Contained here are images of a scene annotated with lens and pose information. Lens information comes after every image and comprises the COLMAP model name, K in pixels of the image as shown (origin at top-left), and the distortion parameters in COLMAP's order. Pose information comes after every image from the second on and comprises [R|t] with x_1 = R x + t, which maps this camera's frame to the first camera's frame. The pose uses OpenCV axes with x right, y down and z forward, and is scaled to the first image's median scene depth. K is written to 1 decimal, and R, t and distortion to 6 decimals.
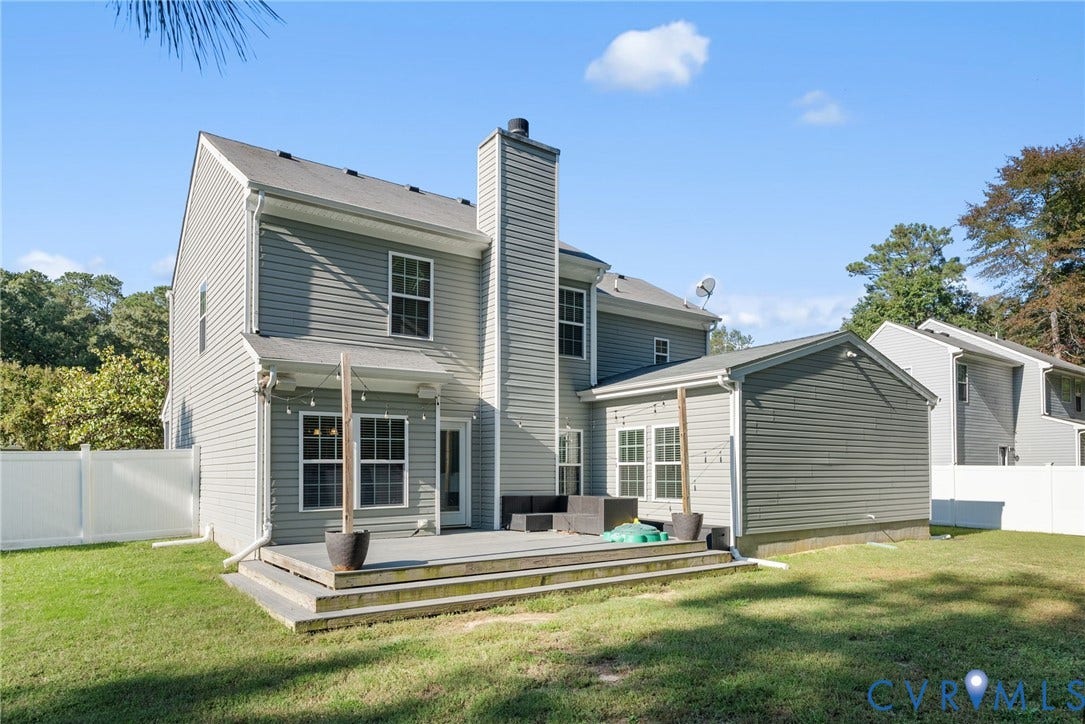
lens RADIAL K [[680.2, 0, 556.4], [0, 680.2, 451.8], [0, 0, 1]] dist [0.001368, 0.002430]
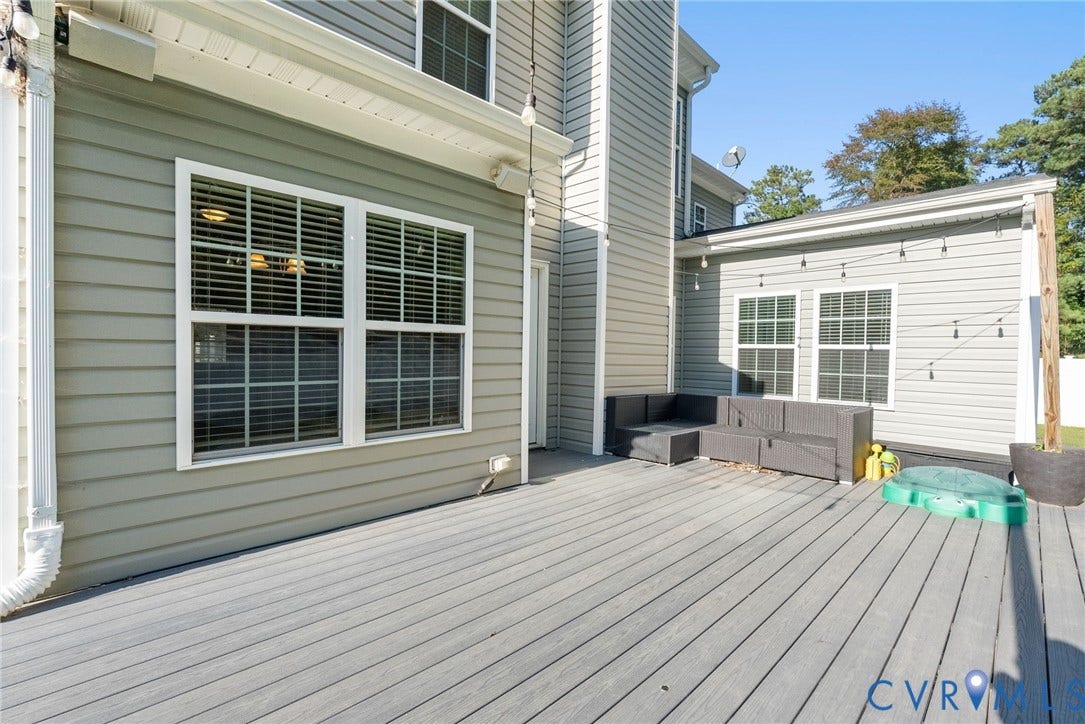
lens RADIAL K [[479.5, 0, 551.3], [0, 479.5, 358.2], [0, 0, 1]] dist [-0.000345, -0.000691]
pose [[0.986899, 0.019994, 0.160097, -0.192720], [-0.026892, 0.998795, 0.041041, 0.016513], [-0.159084, -0.044809, 0.986248, 0.602848]]
